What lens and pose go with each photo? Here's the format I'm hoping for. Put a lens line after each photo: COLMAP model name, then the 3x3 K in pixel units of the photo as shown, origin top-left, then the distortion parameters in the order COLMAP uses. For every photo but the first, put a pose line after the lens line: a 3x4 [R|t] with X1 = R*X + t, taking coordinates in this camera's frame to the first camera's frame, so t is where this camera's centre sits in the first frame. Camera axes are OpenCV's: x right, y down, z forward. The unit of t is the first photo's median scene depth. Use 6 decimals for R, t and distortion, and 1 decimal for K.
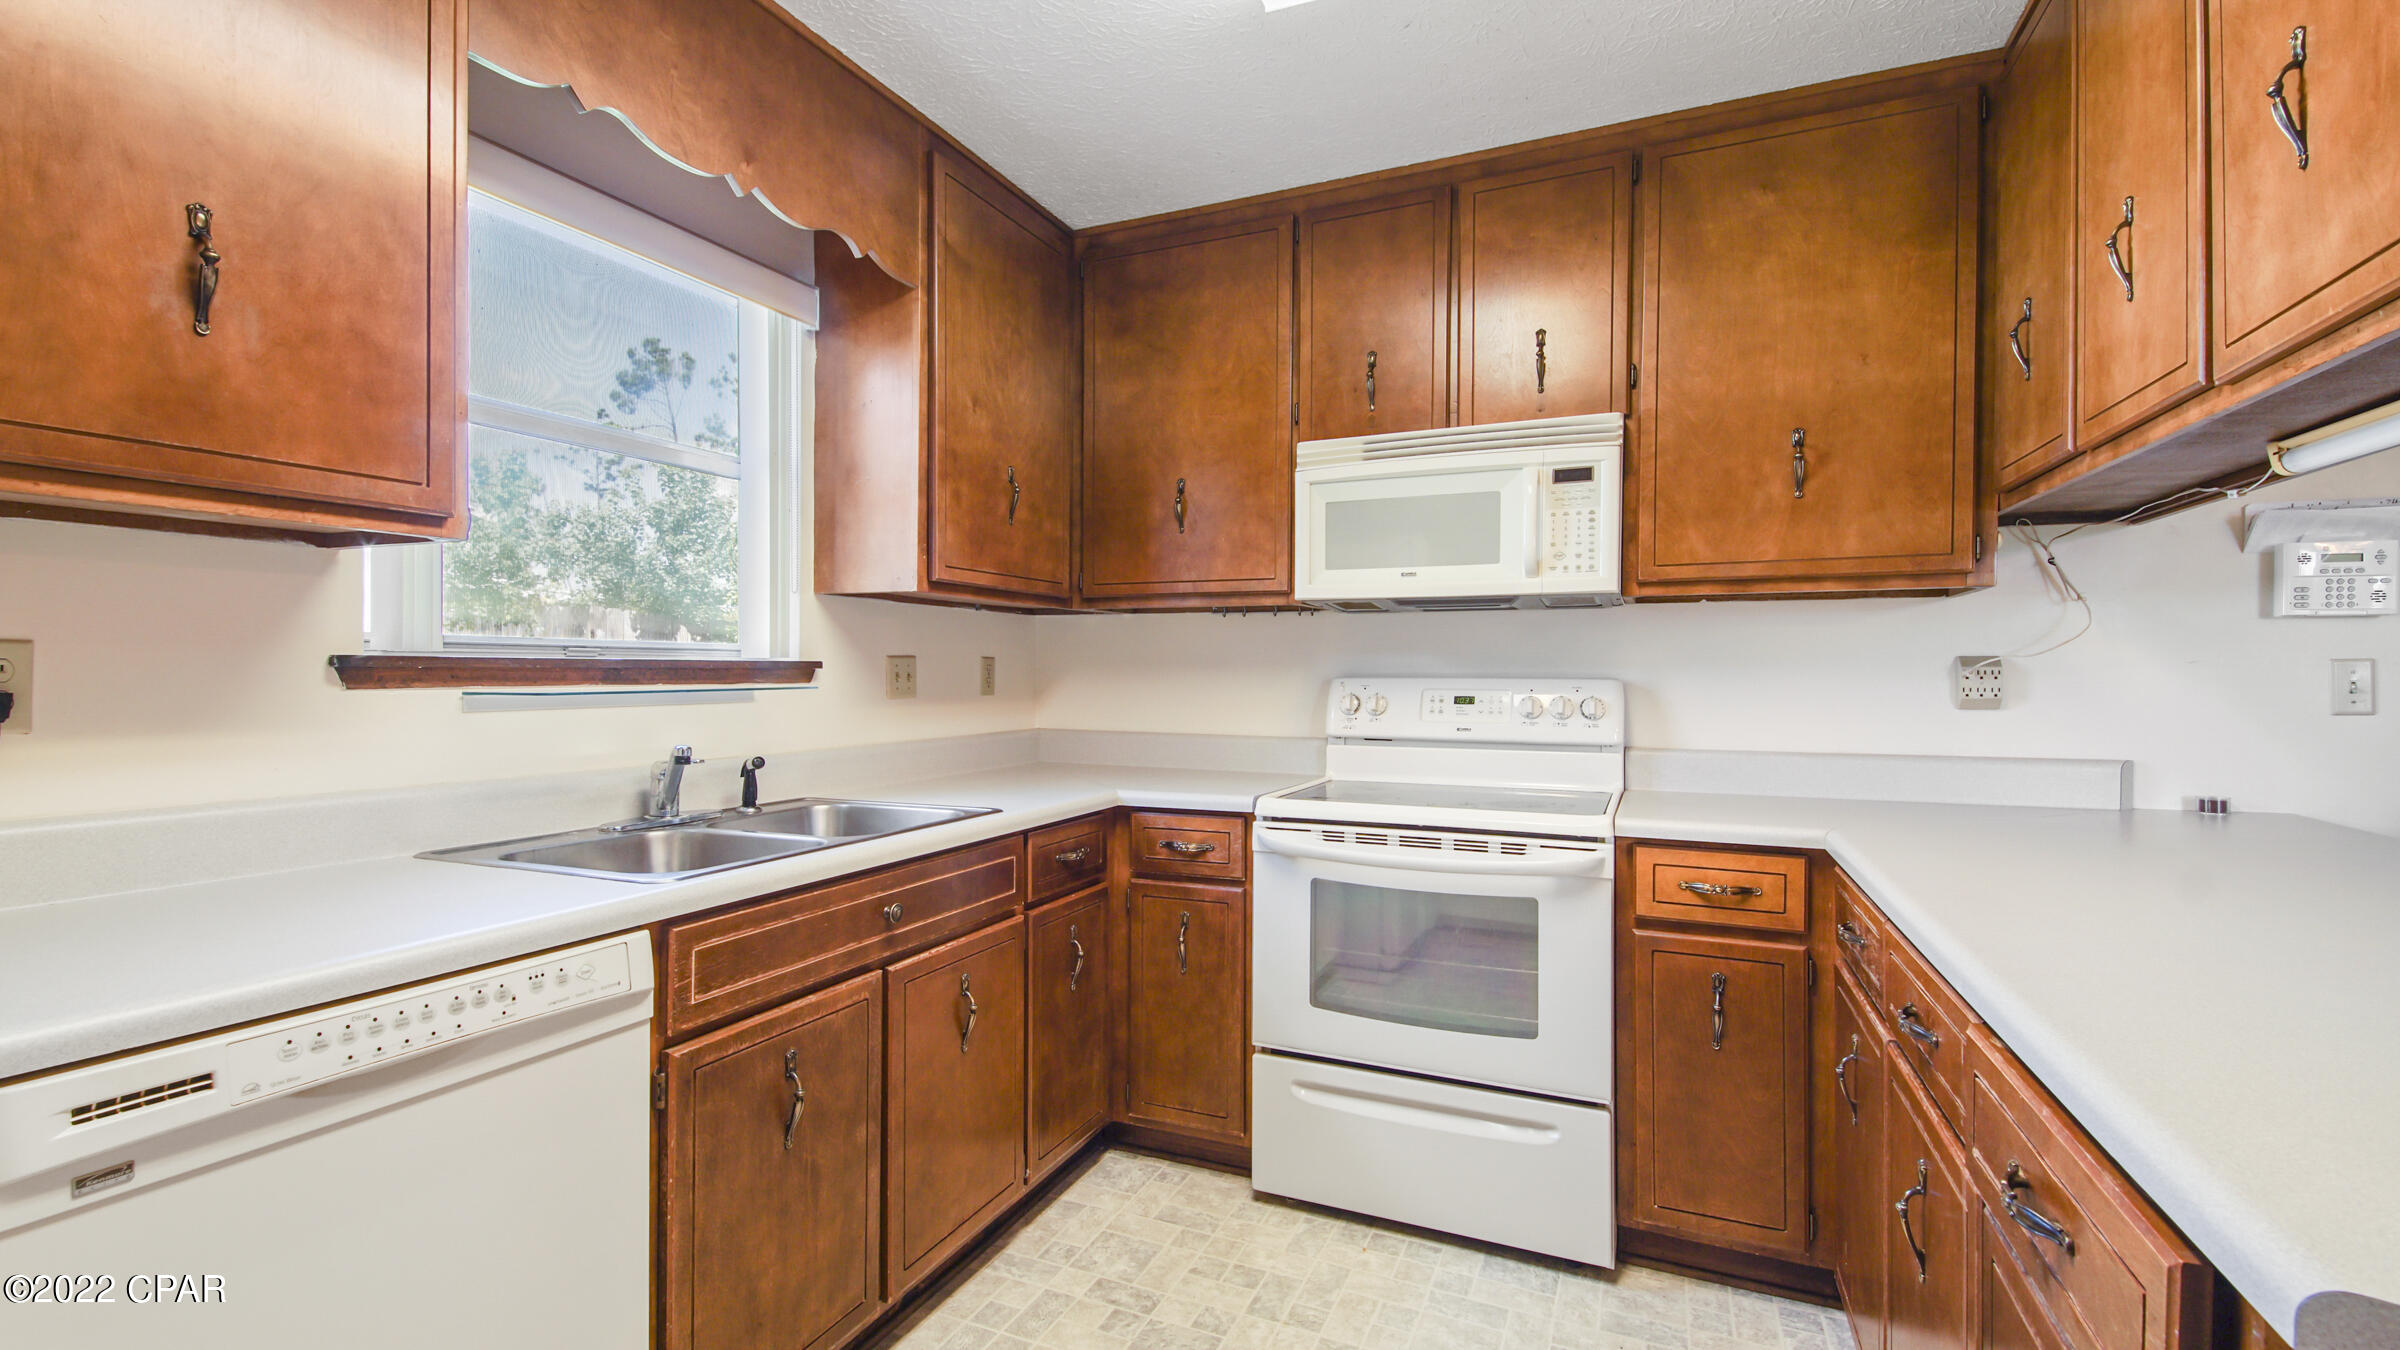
lens RADIAL K [[1075.1, 0, 1200.0], [0, 1075.1, 675.0], [0, 0, 1]] dist [0.041019, -0.028599]
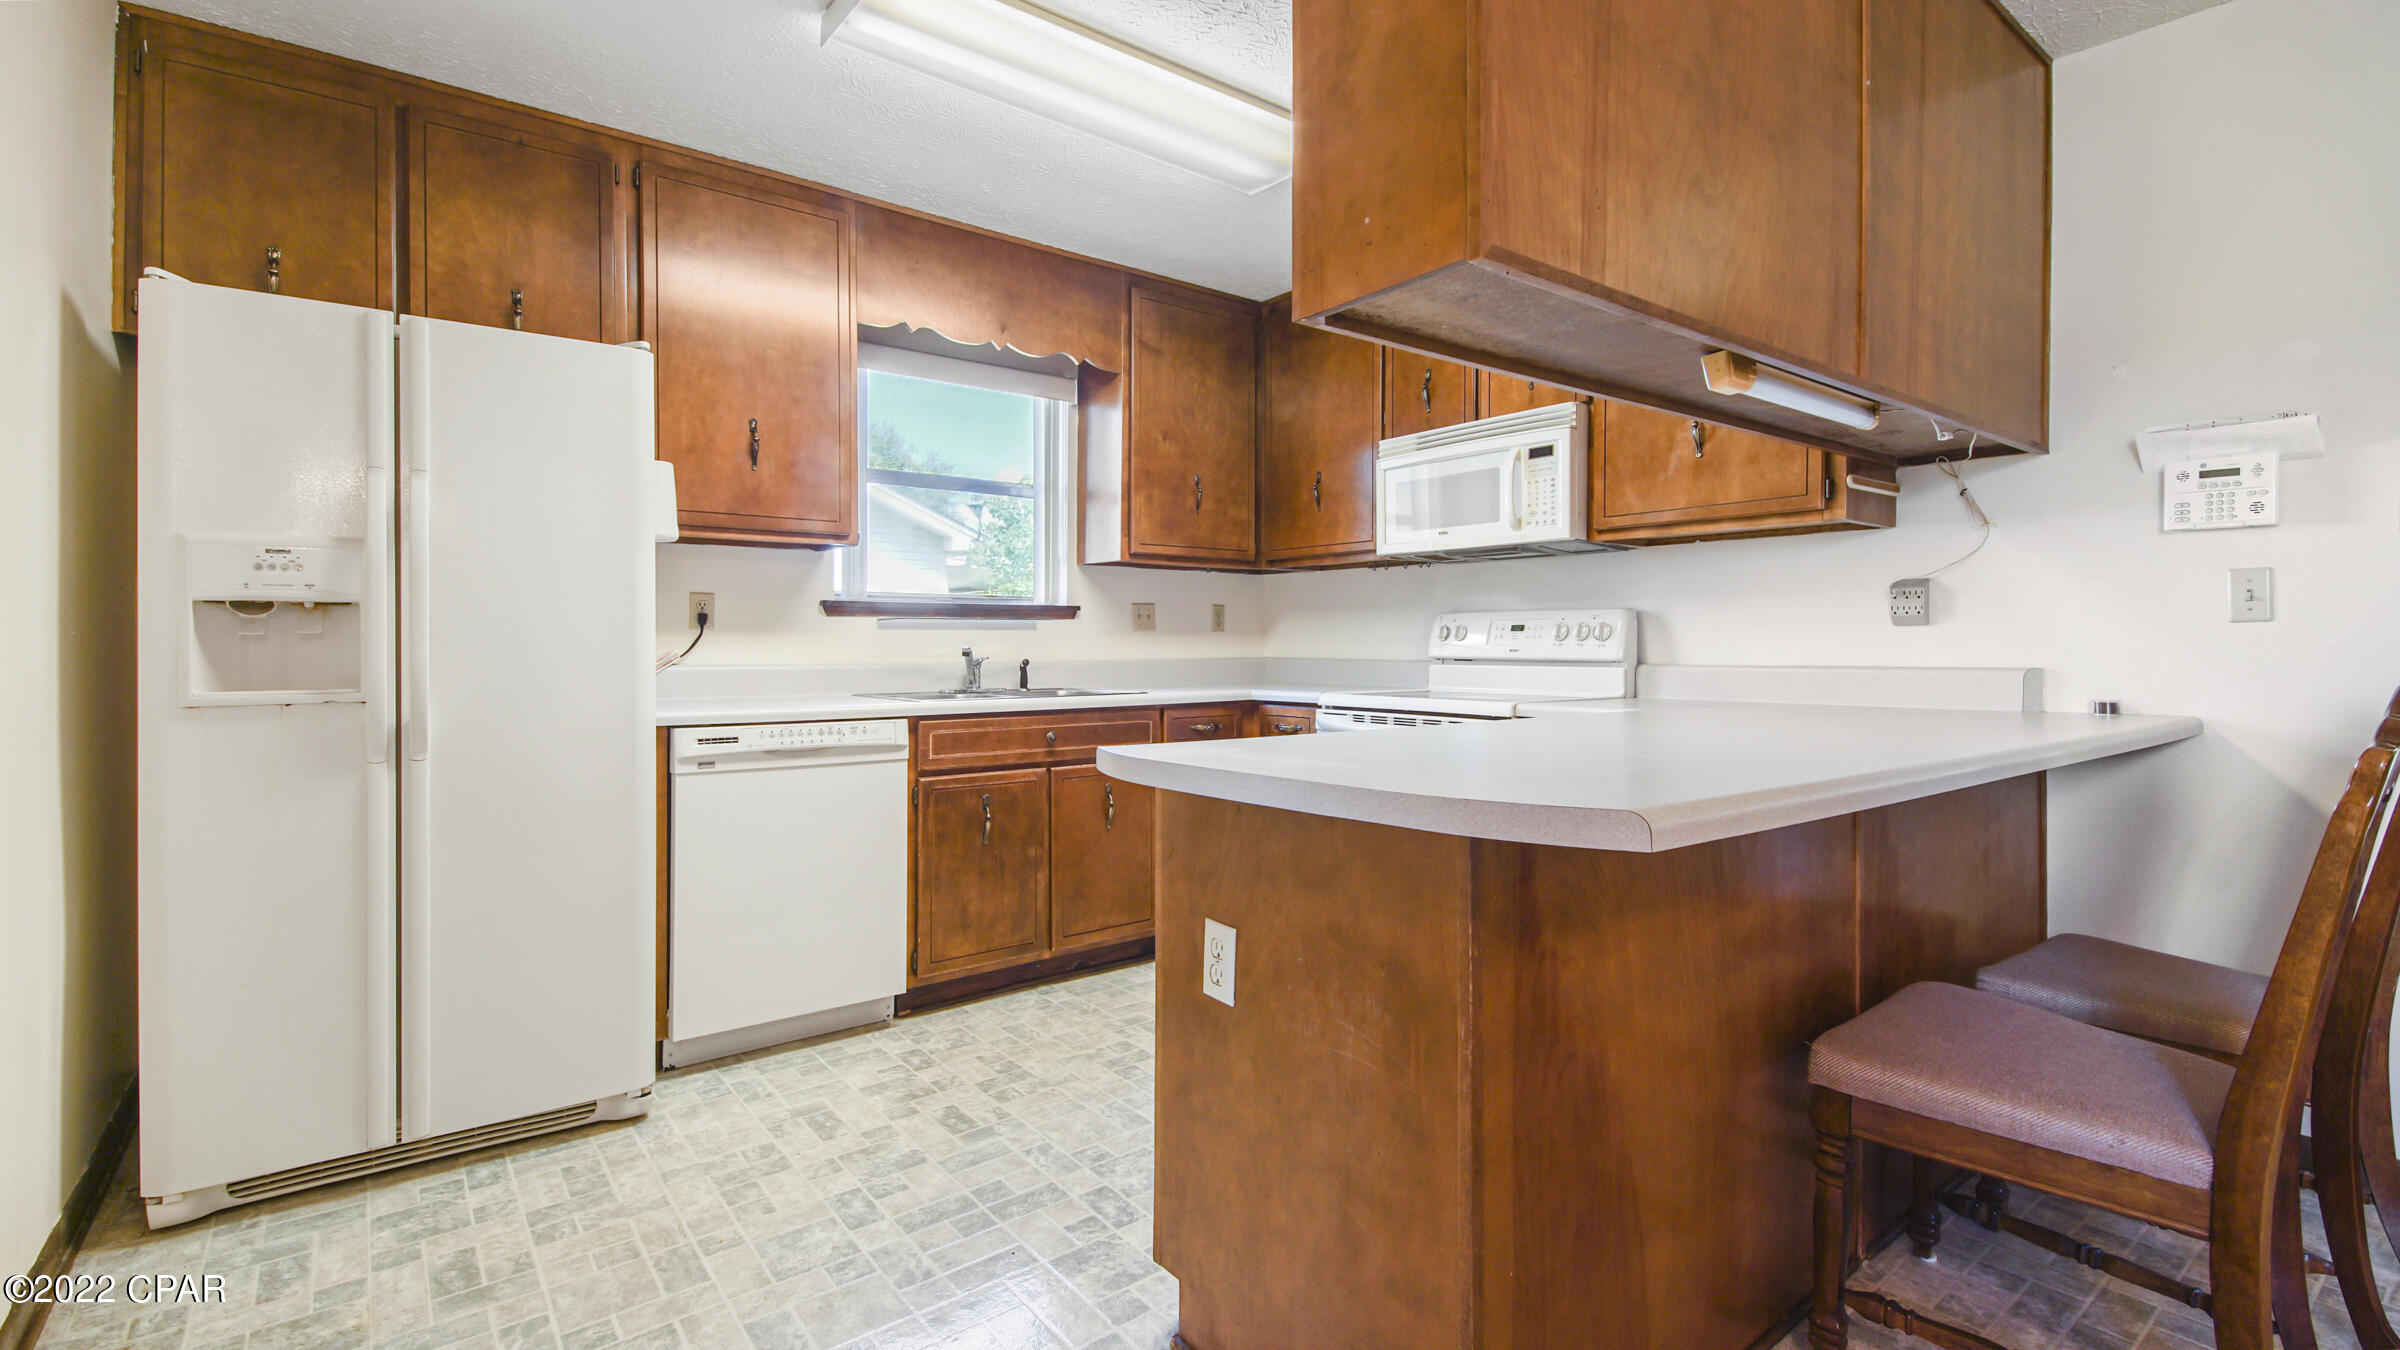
lens RADIAL K [[1098.9, 0, 1185.2], [0, 1098.9, 647.8], [0, 0, 1]] dist [0.000418, -0.000060]
pose [[0.875030, -0.003005, -0.484058, 0.630381], [0.002227, 0.999995, -0.002181, 0.058045], [0.484063, 0.000830, 0.875033, -0.397298]]
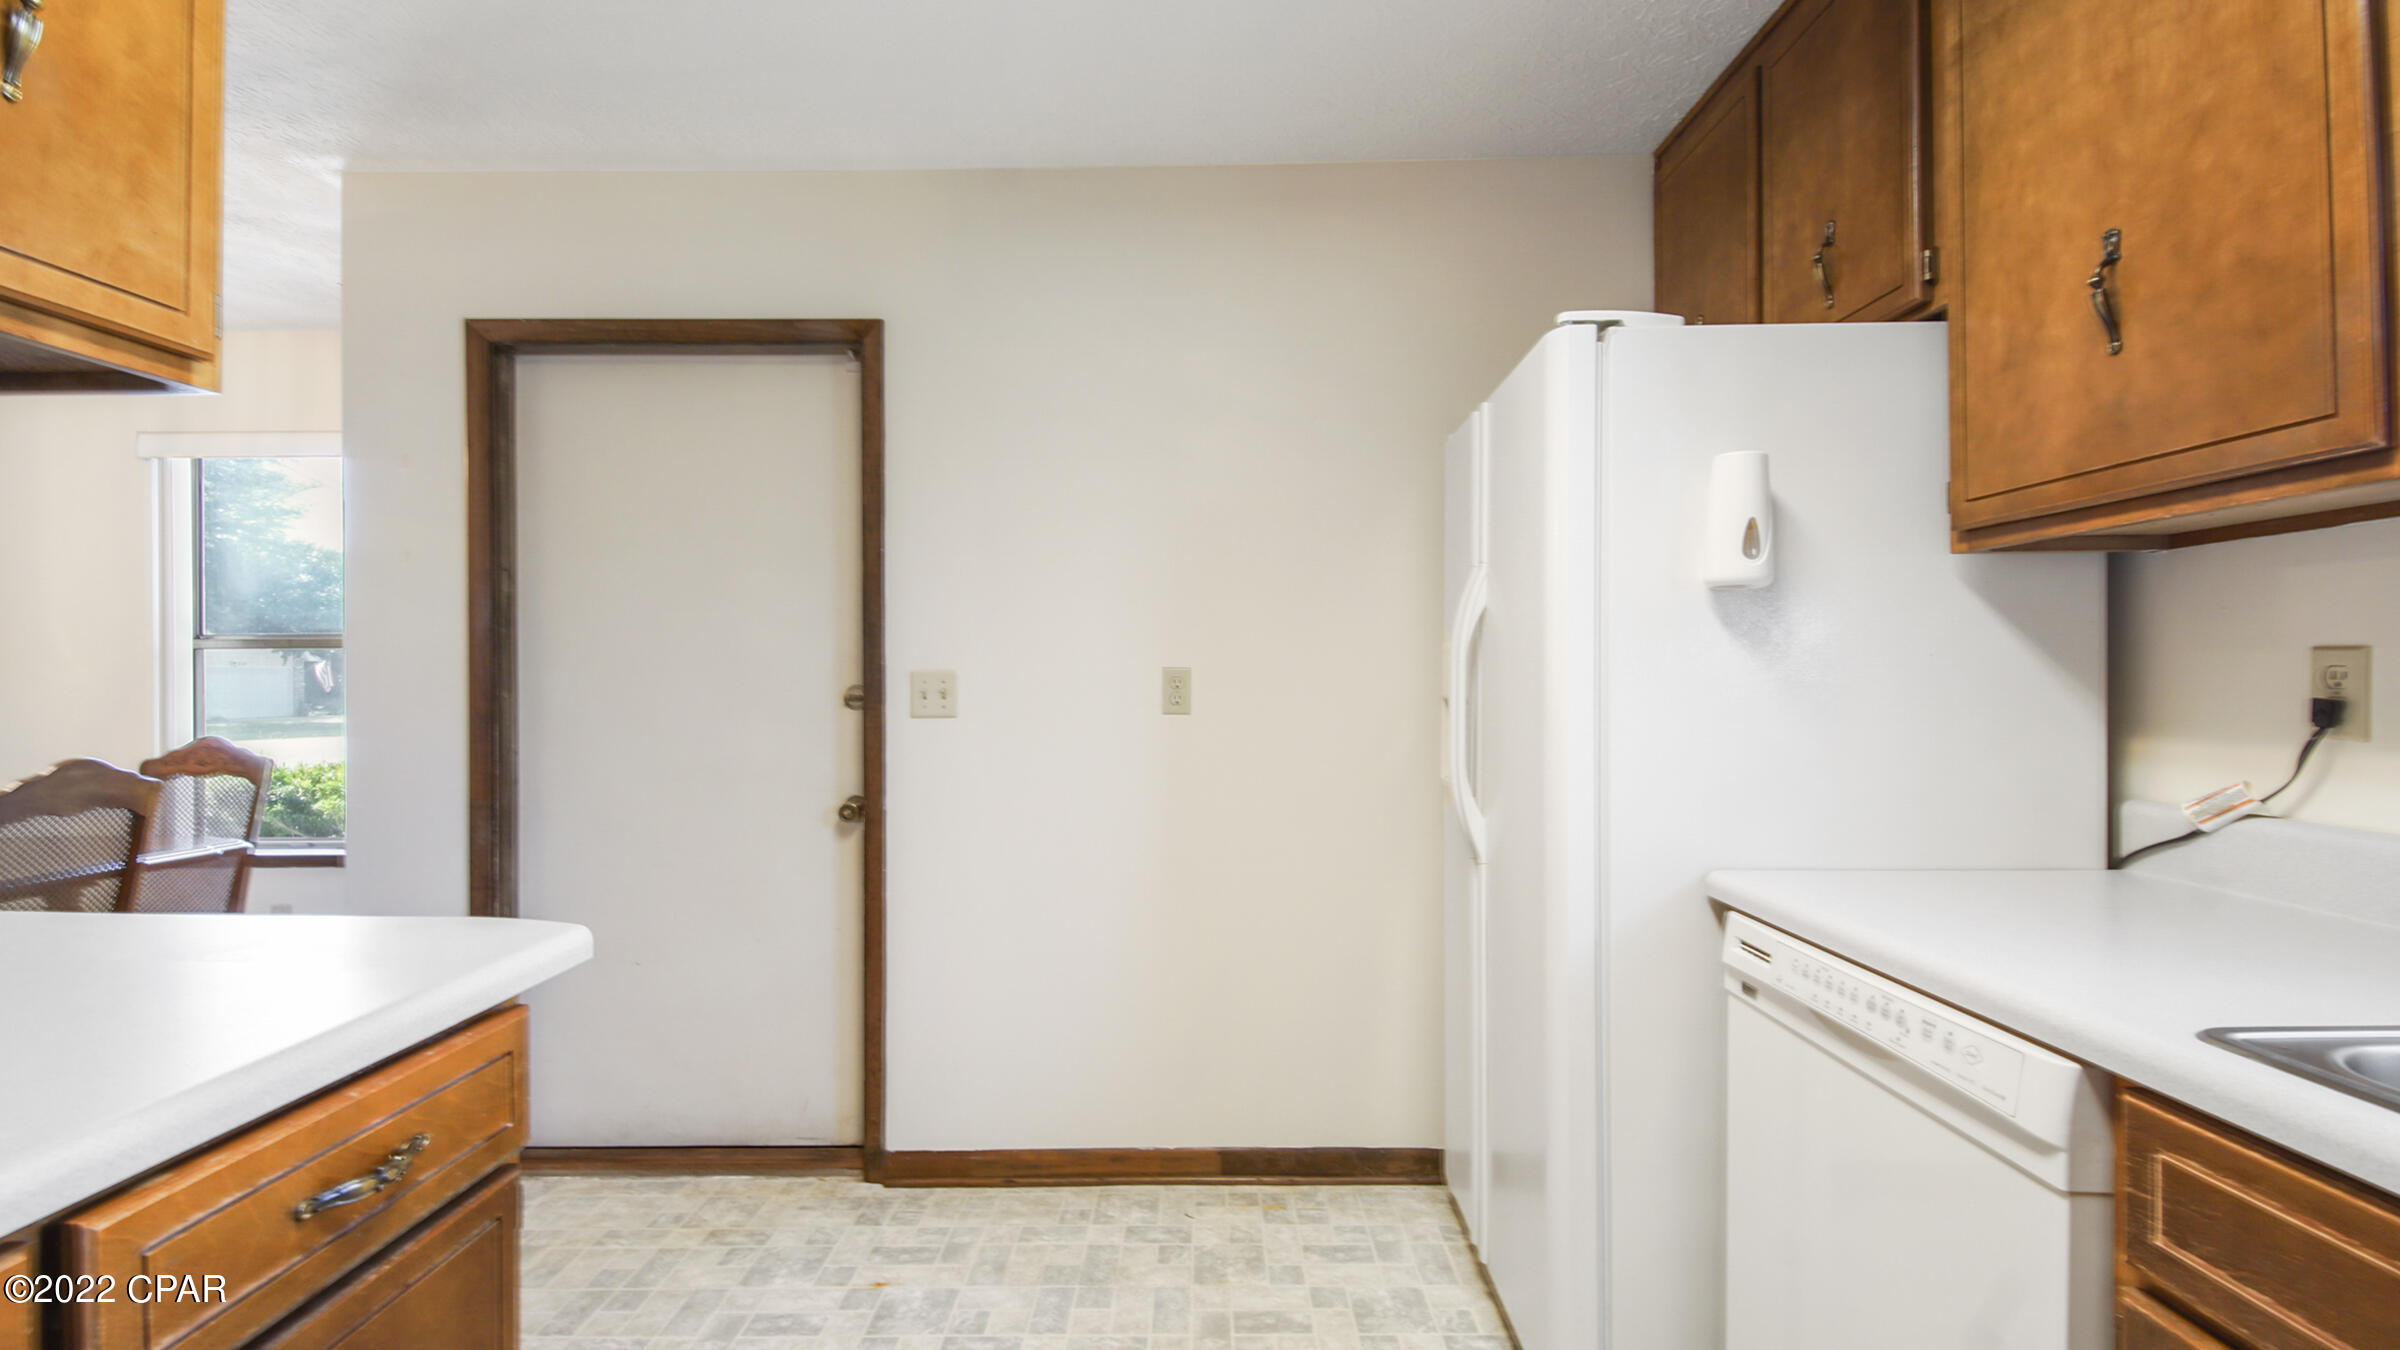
lens RADIAL K [[1061.5, 0, 1197.7], [0, 1061.5, 679.6], [0, 0, 1]] dist [0.041255, -0.021991]
pose [[-0.920937, 0.002404, -0.389705, 0.150257], [0.002956, 0.999995, -0.000815, -0.002490], [0.389701, -0.001902, -0.920939, 0.842484]]
